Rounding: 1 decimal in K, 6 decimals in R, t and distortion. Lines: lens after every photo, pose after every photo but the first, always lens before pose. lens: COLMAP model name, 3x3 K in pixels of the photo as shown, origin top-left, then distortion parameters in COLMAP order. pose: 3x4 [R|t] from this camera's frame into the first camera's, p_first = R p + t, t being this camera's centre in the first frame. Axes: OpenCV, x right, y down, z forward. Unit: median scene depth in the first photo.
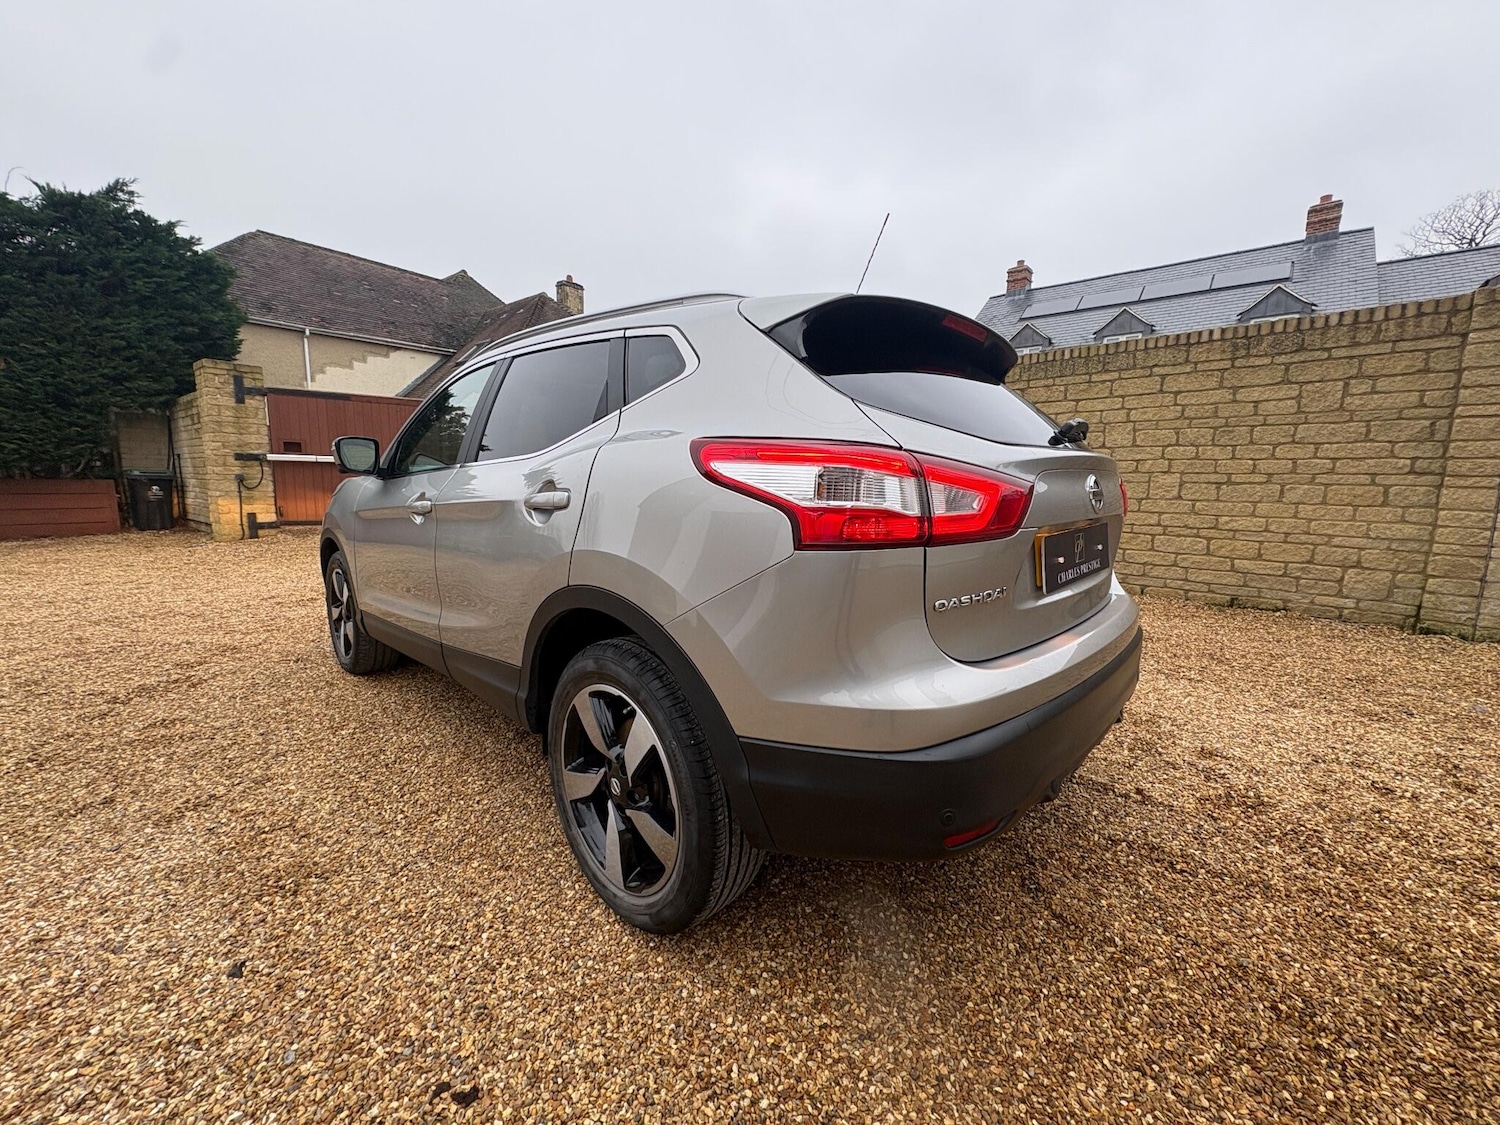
lens RADIAL K [[599.6, 0, 746.3], [0, 599.6, 562.9], [0, 0, 1]] dist [-0.005054, 0.003078]
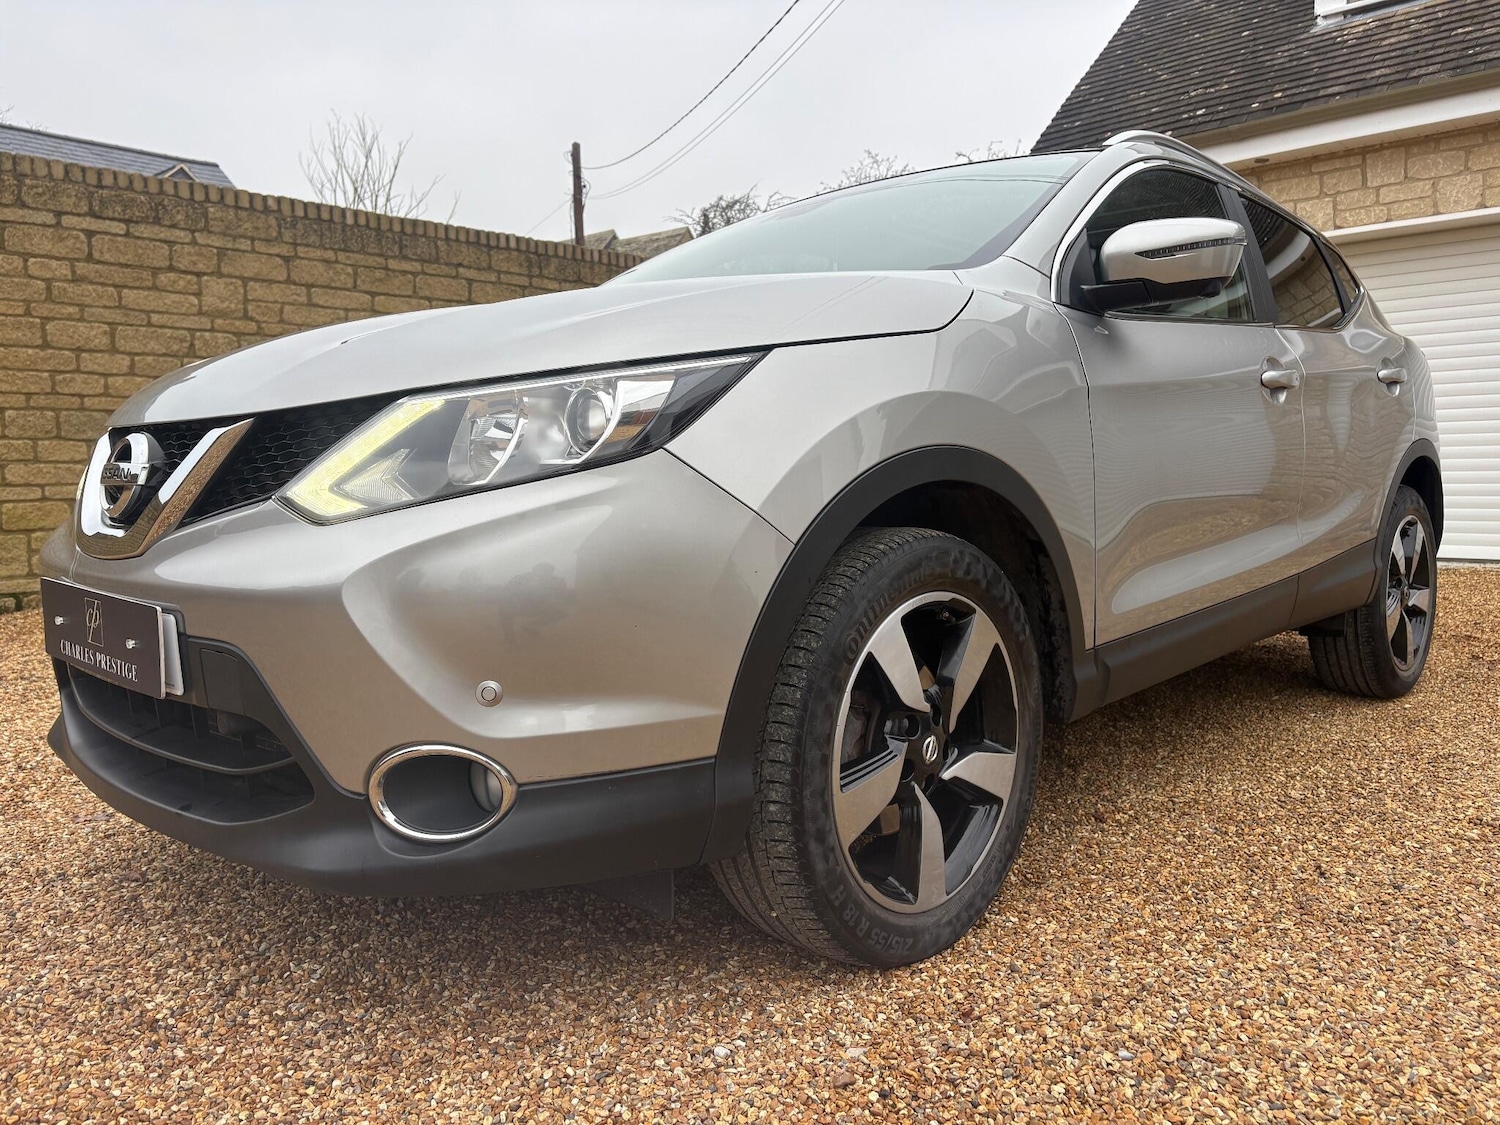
lens RADIAL K [[1139.2, 0, 742.2], [0, 1139.2, 571.7], [0, 0, 1]] dist [0.064358, -0.070556]
pose [[-0.007828, -0.101712, 0.994783, -0.879521], [0.148579, 0.983653, 0.101743, -0.050786], [-0.988869, 0.148601, 0.007412, 0.779264]]
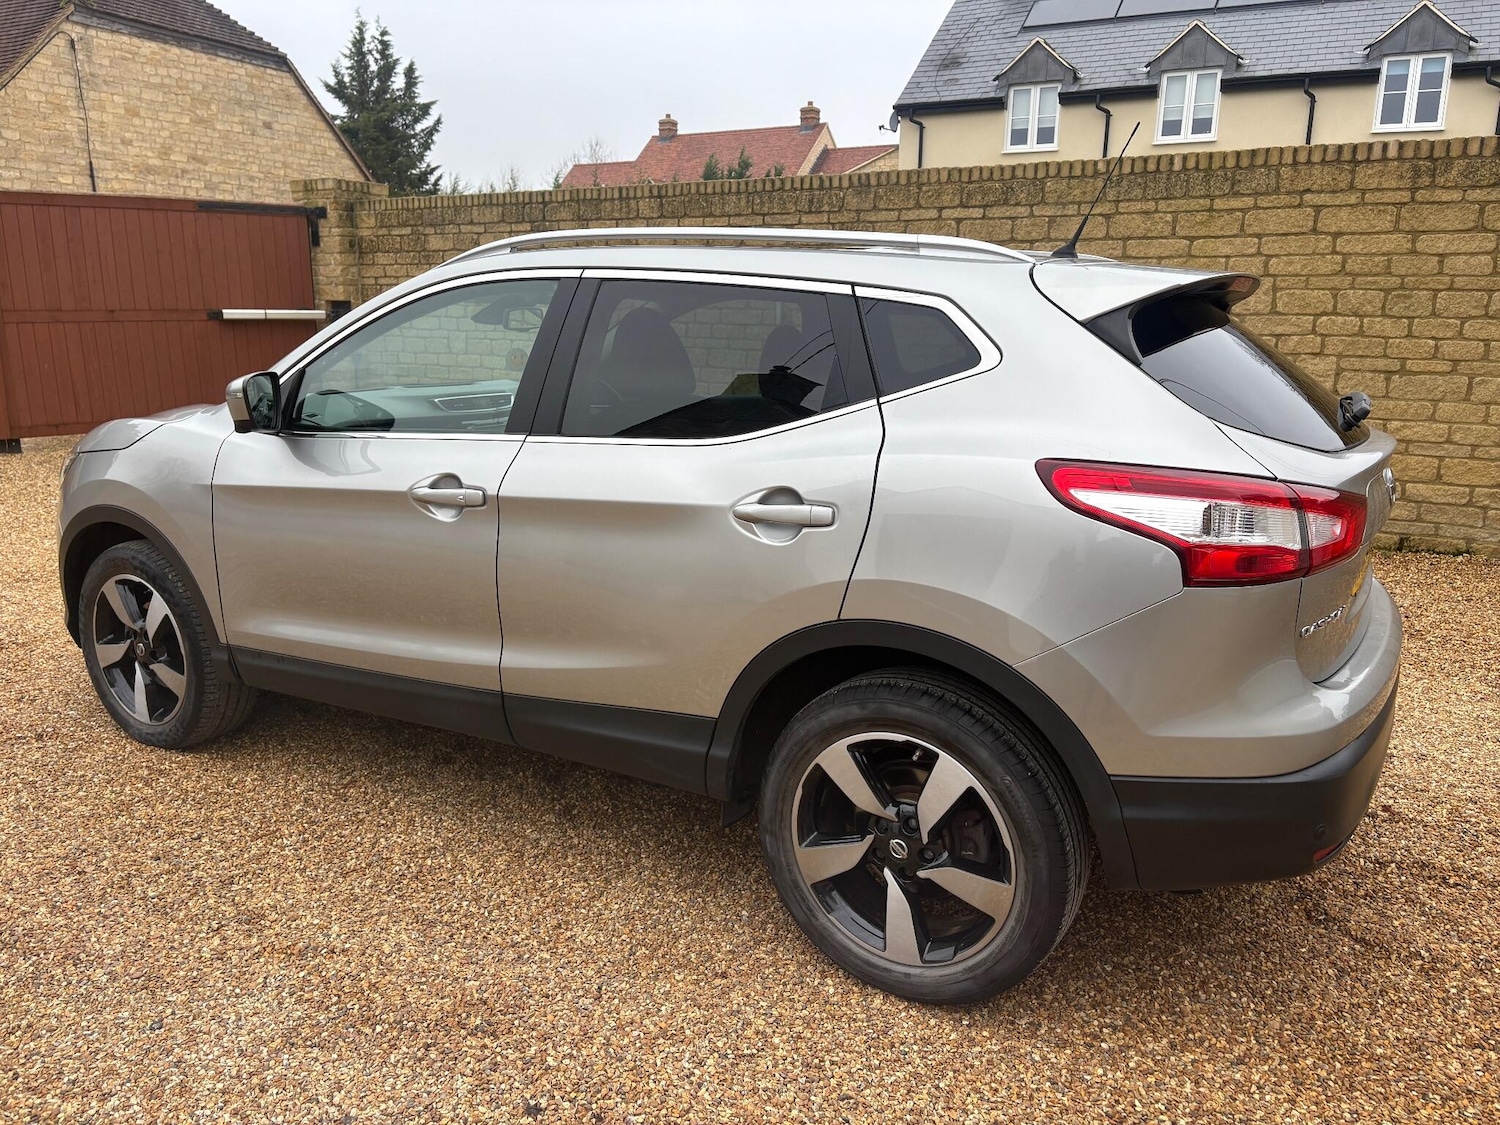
lens RADIAL K [[1139.2, 0, 740.5], [0, 1139.2, 569.6], [0, 0, 1]] dist [0.064358, -0.070556]
pose [[0.975794, -0.051897, 0.212445, -0.246711], [0.032196, 0.994940, 0.095169, -0.061216], [-0.216309, -0.086025, 0.972528, -0.159359]]
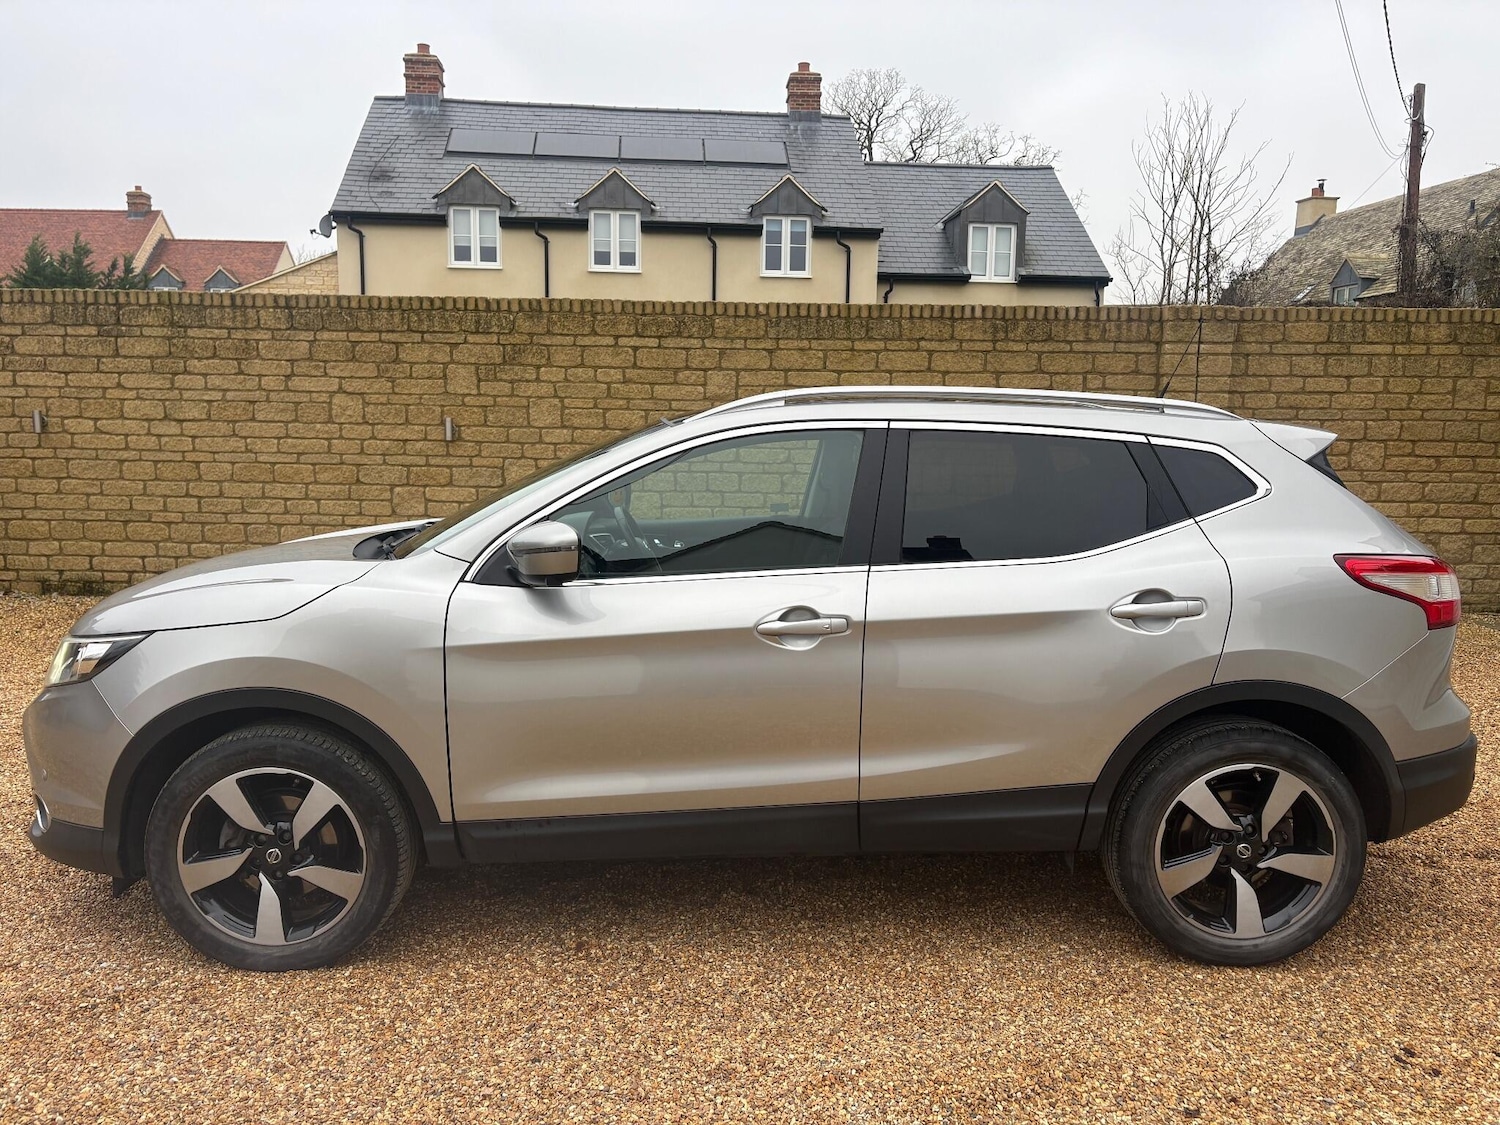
lens RADIAL K [[1139.2, 0, 750.4], [0, 1139.2, 574.4], [0, 0, 1]] dist [0.064358, -0.070556]
pose [[0.698995, -0.105174, 0.707350, -0.762420], [0.096178, 0.993966, 0.052748, -0.116587], [-0.708630, 0.031161, 0.704892, 0.033655]]
